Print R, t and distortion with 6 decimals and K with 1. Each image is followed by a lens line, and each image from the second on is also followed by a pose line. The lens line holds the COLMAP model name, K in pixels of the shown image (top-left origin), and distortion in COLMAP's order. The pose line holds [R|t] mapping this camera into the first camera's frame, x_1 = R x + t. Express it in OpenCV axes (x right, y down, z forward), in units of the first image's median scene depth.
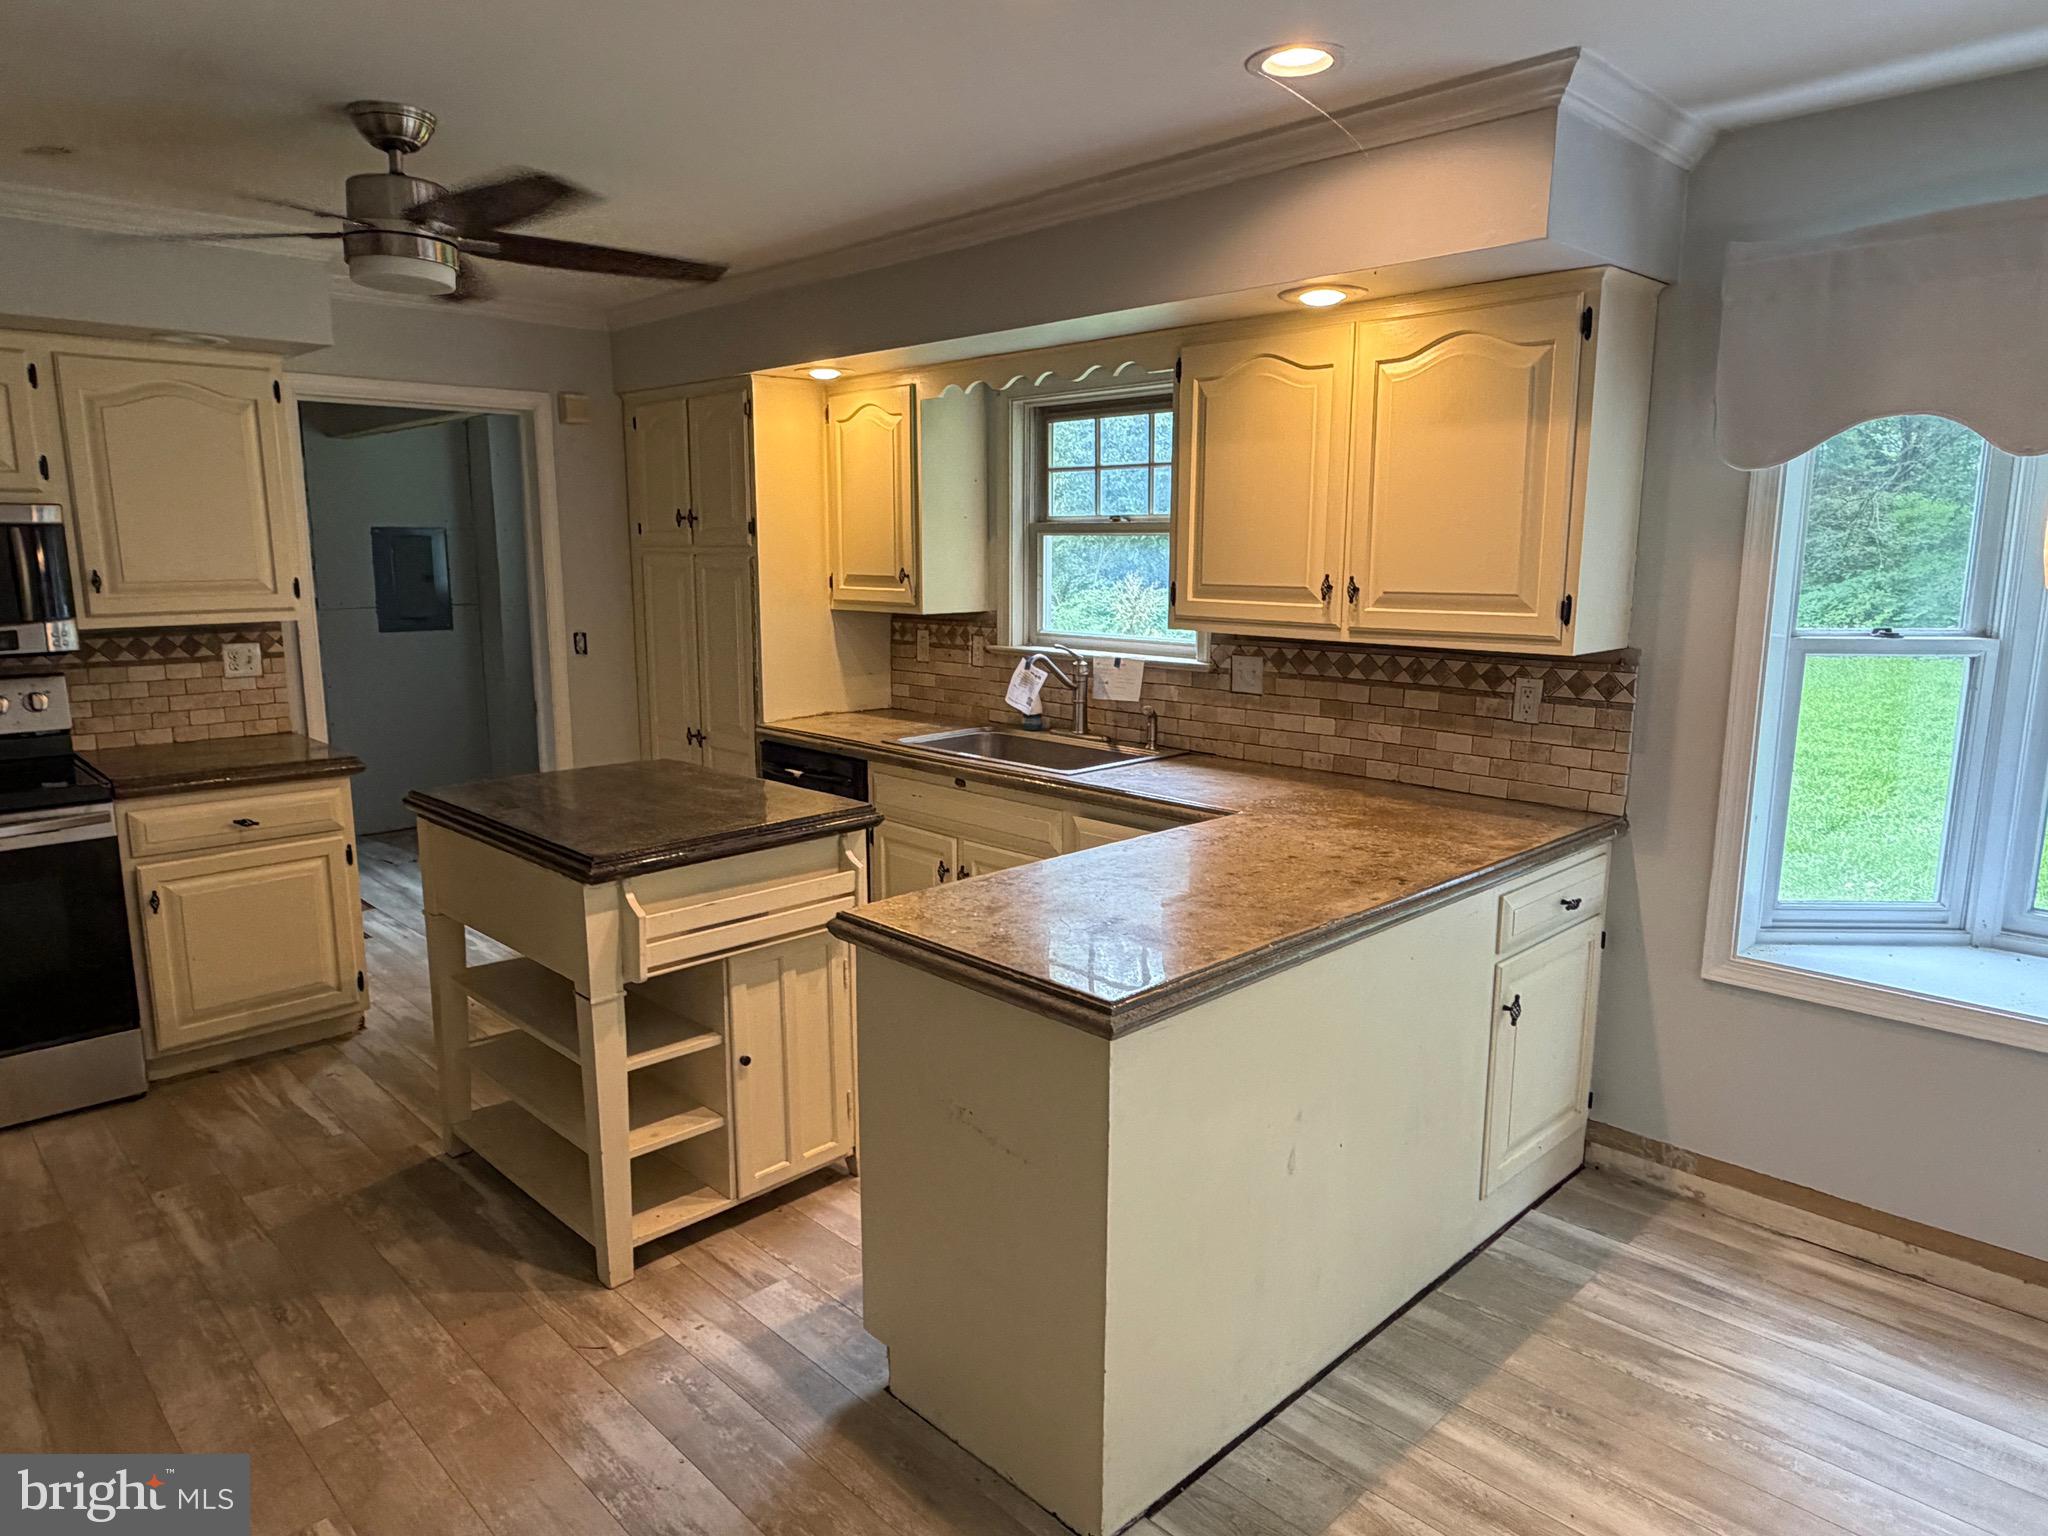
lens RADIAL K [[1291.6, 0, 1014.9], [0, 1291.6, 771.3], [0, 0, 1]] dist [0.001157, -0.000884]
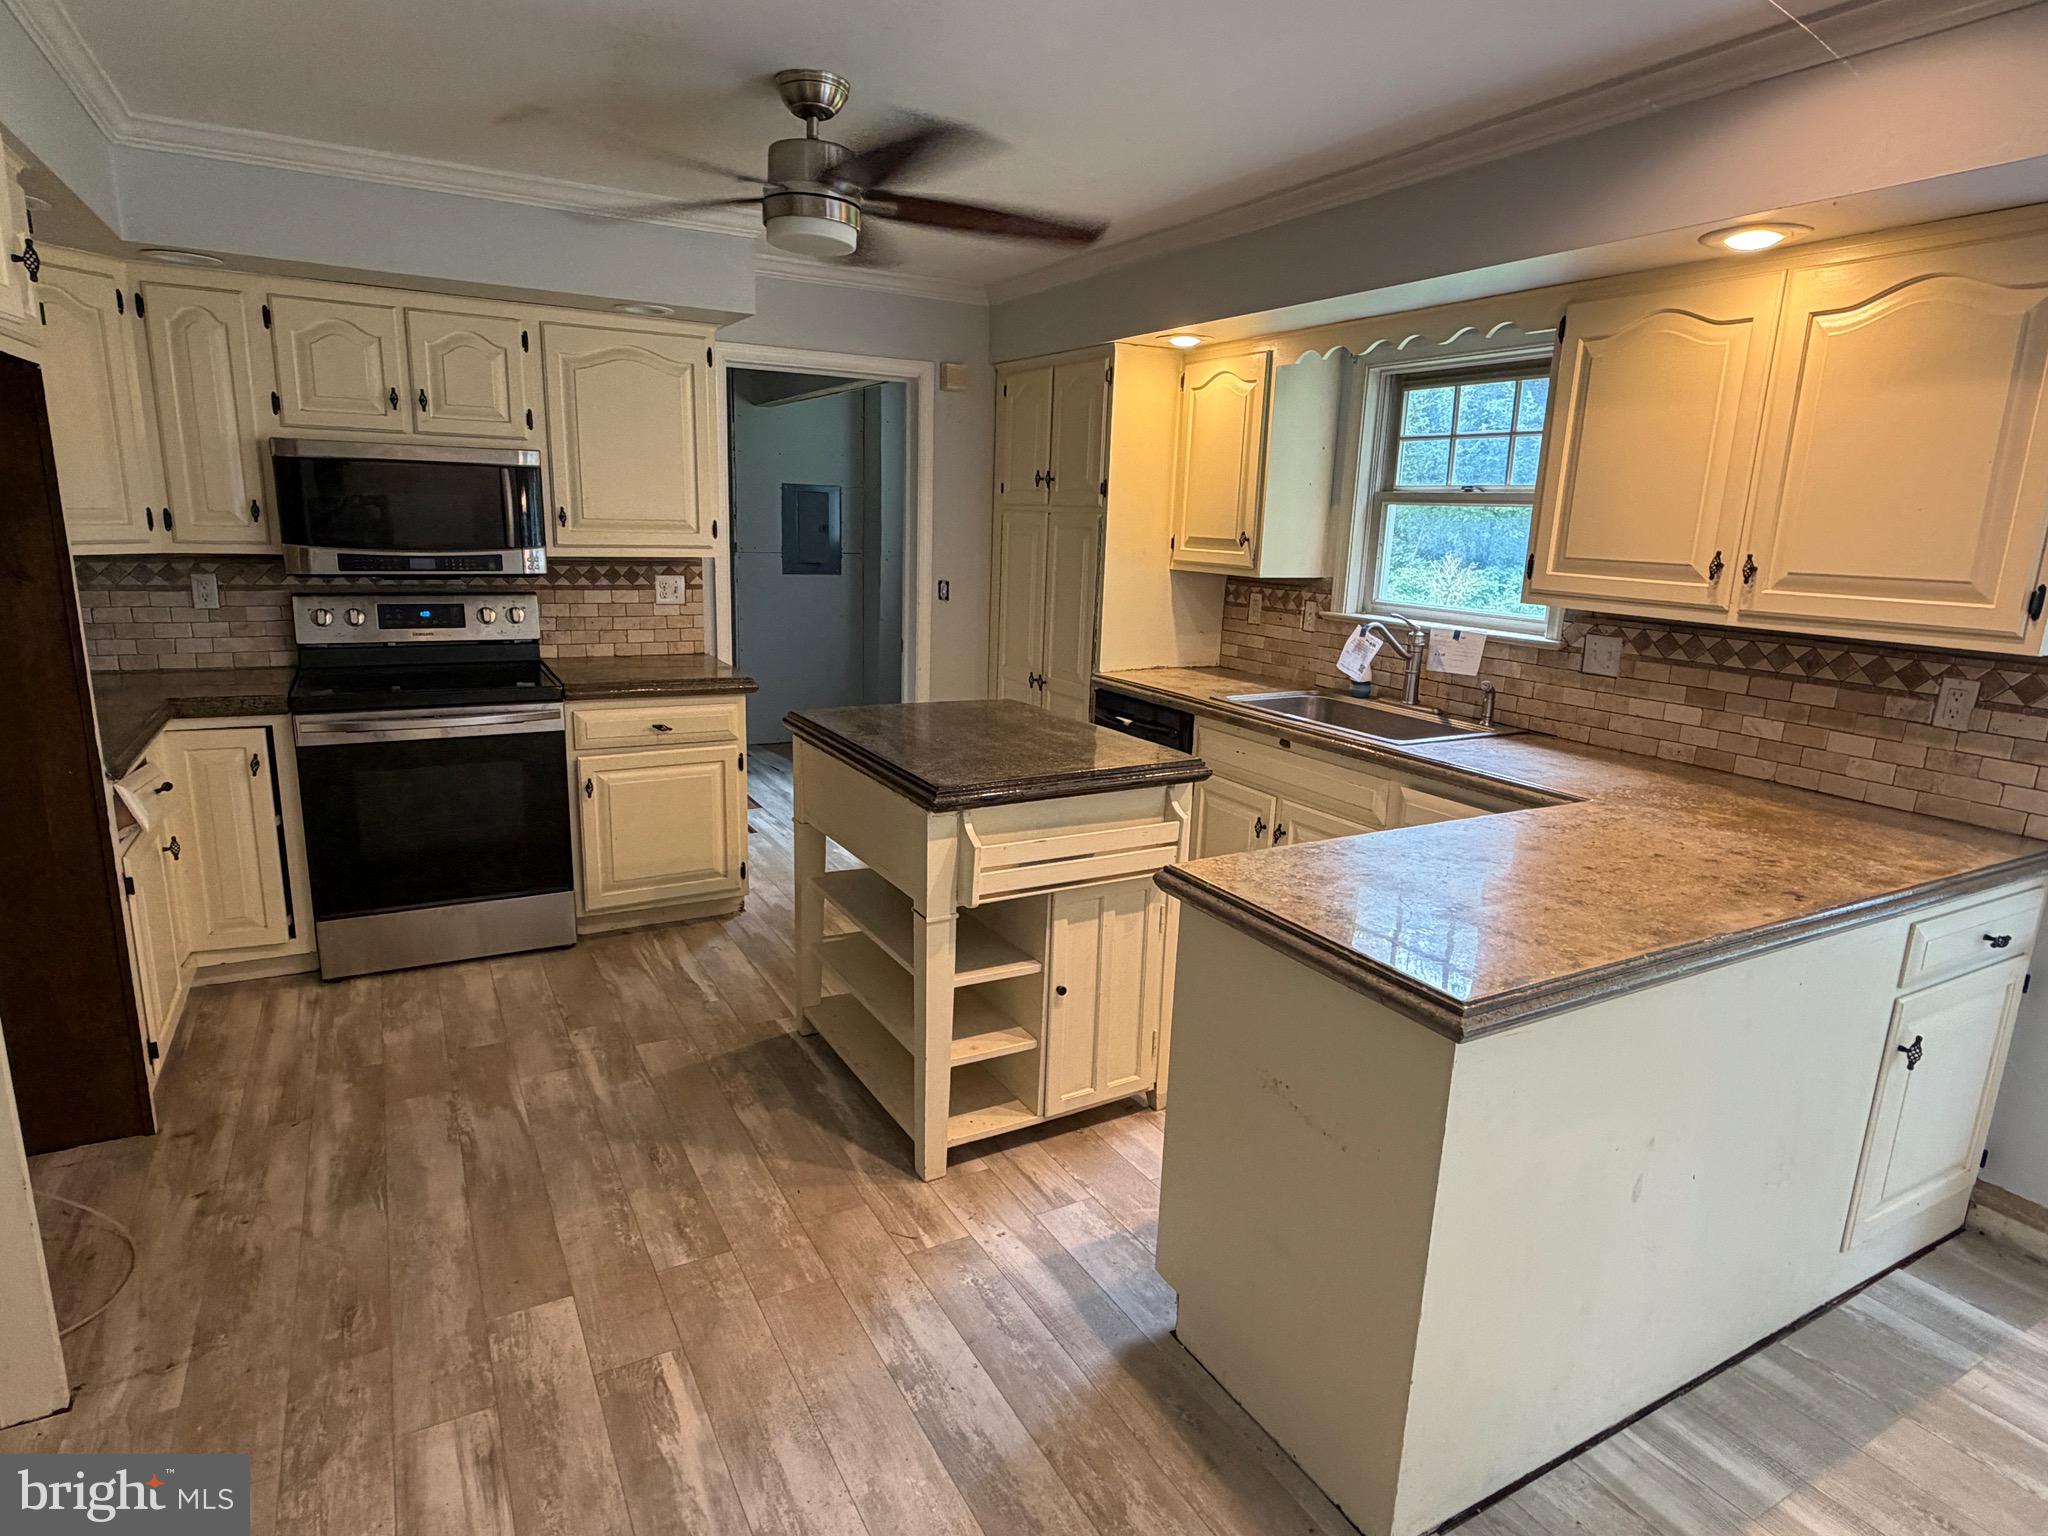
lens RADIAL K [[1136.5, 0, 1024.0], [0, 1136.5, 768.0], [0, 0, 1]] dist [0.000924, 0.000262]
pose [[0.966464, 0.087140, -0.241566, -0.029226], [-0.077193, 0.995744, 0.050356, -0.001510], [0.244926, -0.030020, 0.969077, 0.096145]]
